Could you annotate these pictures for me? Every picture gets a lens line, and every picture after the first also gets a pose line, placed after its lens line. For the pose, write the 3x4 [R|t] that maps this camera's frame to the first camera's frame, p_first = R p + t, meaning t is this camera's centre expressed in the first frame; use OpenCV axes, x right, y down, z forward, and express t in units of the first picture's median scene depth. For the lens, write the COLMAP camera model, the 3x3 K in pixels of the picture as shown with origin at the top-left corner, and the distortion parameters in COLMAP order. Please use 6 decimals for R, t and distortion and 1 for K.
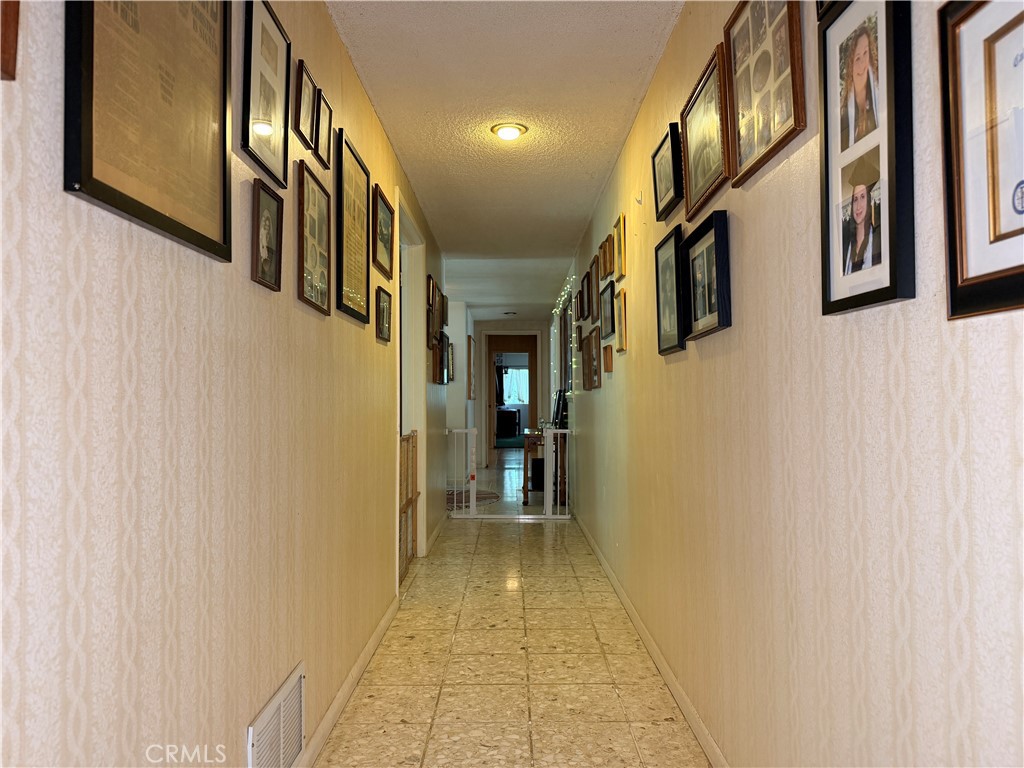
lens RADIAL K [[720.4, 0, 514.8], [0, 720.4, 390.6], [0, 0, 1]] dist [-0.001525, -0.007207]
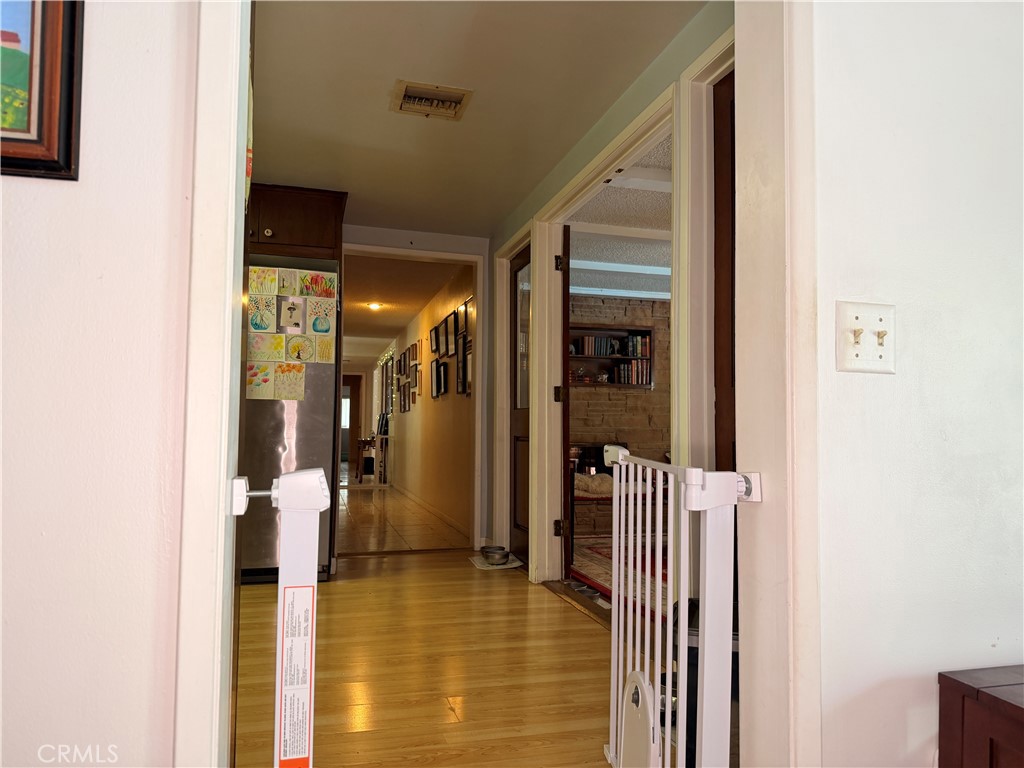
lens RADIAL K [[720.4, 0, 513.8], [0, 720.4, 395.2], [0, 0, 1]] dist [-0.001525, -0.007207]
pose [[0.964037, 0.024918, 0.264596, -0.119611], [-0.015442, 0.999165, -0.037835, 0.020016], [-0.265317, 0.032389, 0.963617, -0.908650]]
